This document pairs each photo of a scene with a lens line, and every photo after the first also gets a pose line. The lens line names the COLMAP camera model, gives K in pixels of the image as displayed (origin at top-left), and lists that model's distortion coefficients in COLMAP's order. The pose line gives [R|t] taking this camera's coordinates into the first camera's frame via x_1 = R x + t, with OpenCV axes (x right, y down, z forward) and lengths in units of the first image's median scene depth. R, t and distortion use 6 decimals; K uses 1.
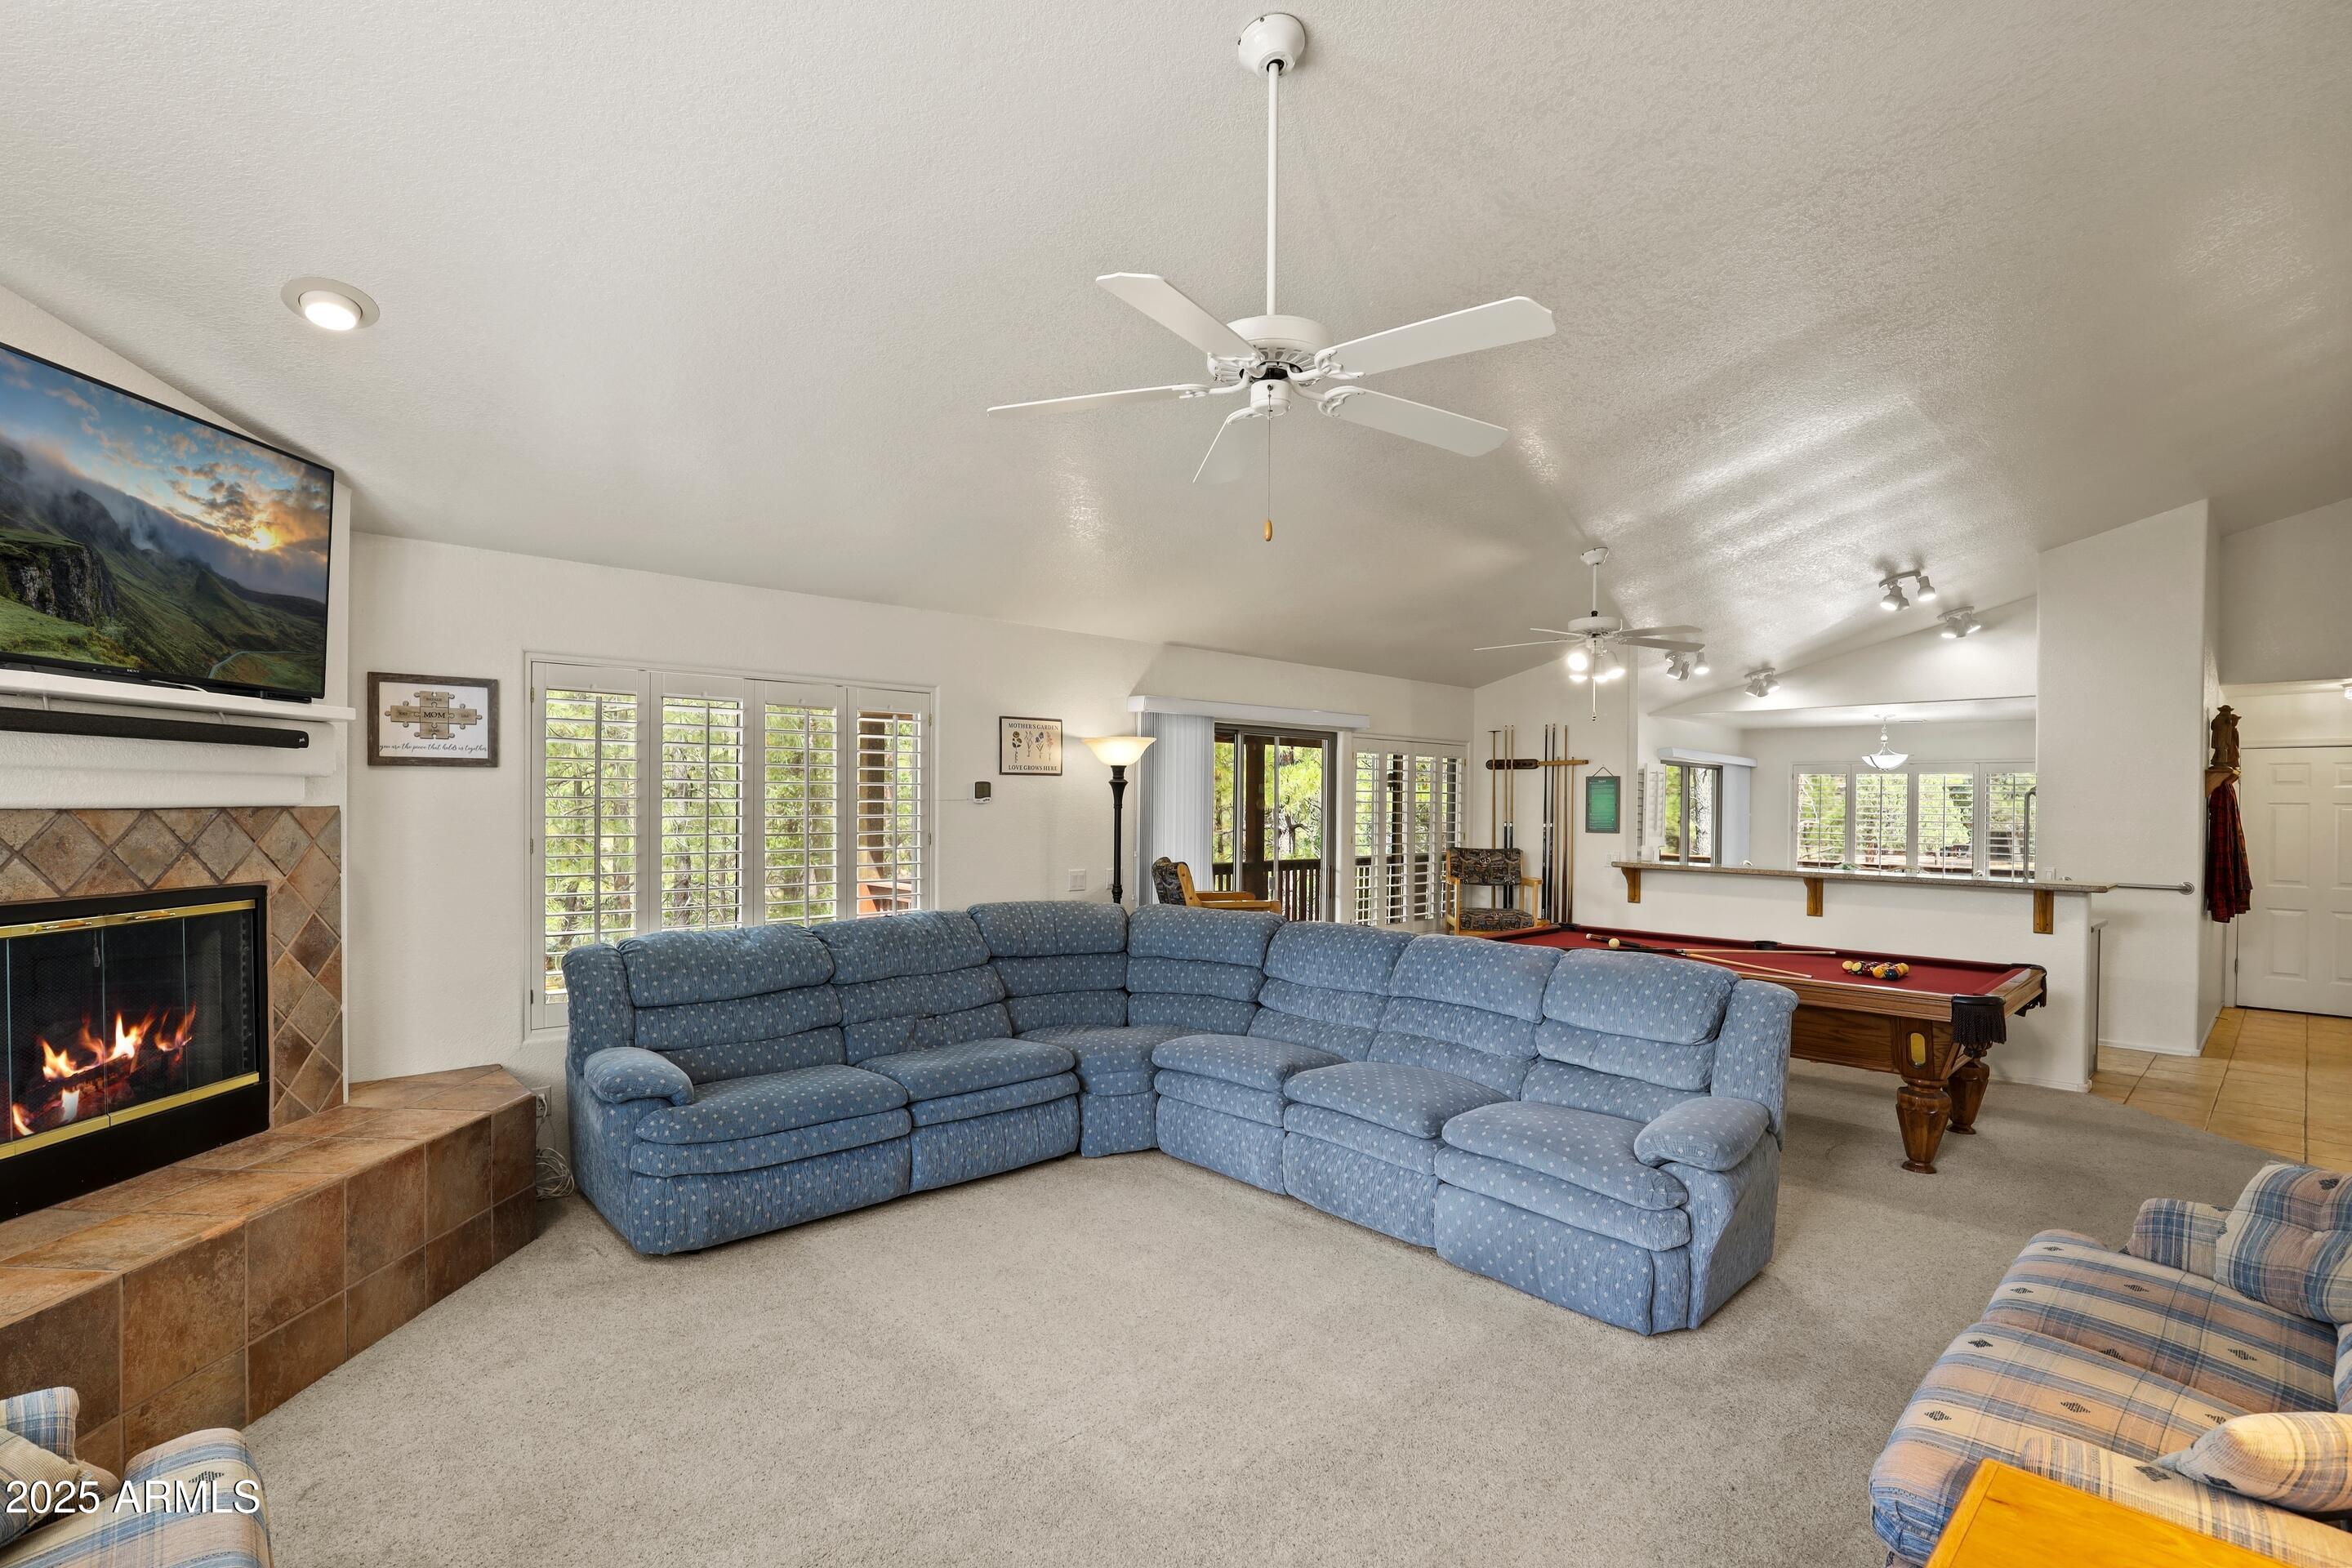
lens RADIAL K [[1102.0, 0, 1185.4], [0, 1102.0, 817.6], [0, 0, 1]] dist [-0.022147, 0.000402]
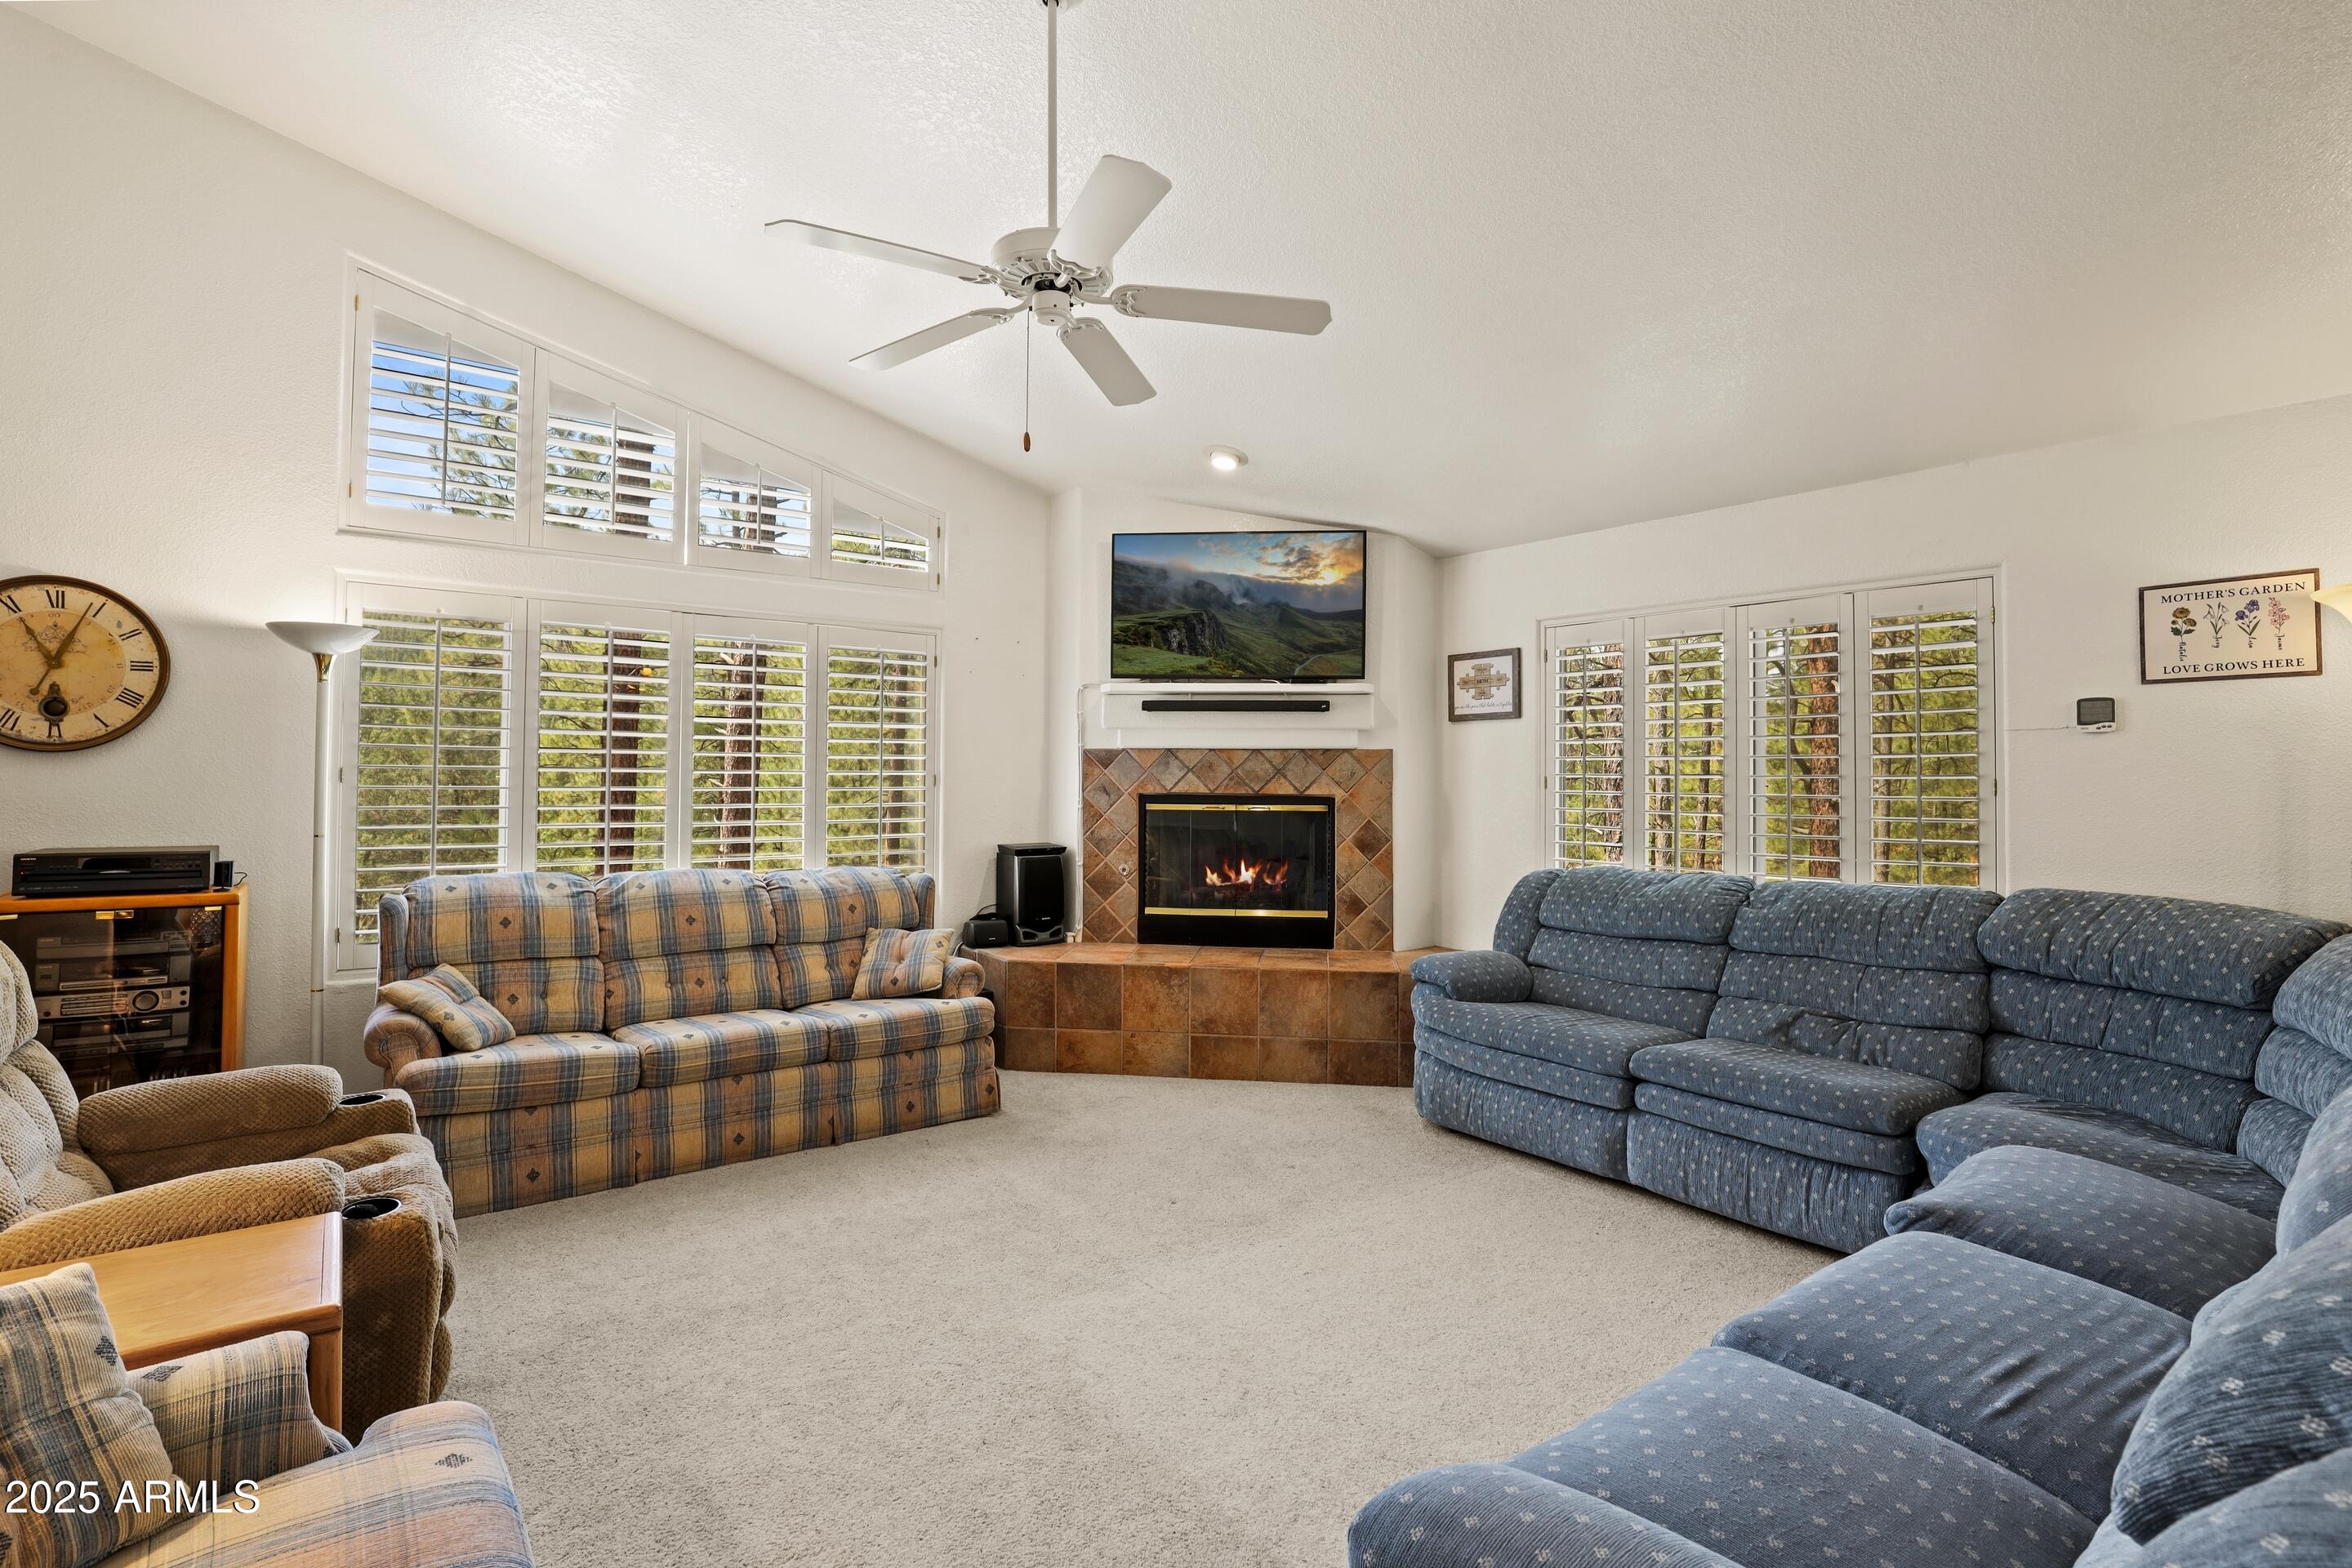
lens RADIAL K [[1102.0, 0, 1185.4], [0, 1102.0, 817.6], [0, 0, 1]] dist [-0.022147, 0.000402]
pose [[-0.093338, 0.023889, -0.995348, 0.782697], [-0.026365, 0.999302, 0.026456, 0.052404], [0.995285, 0.028712, -0.092643, 0.897829]]
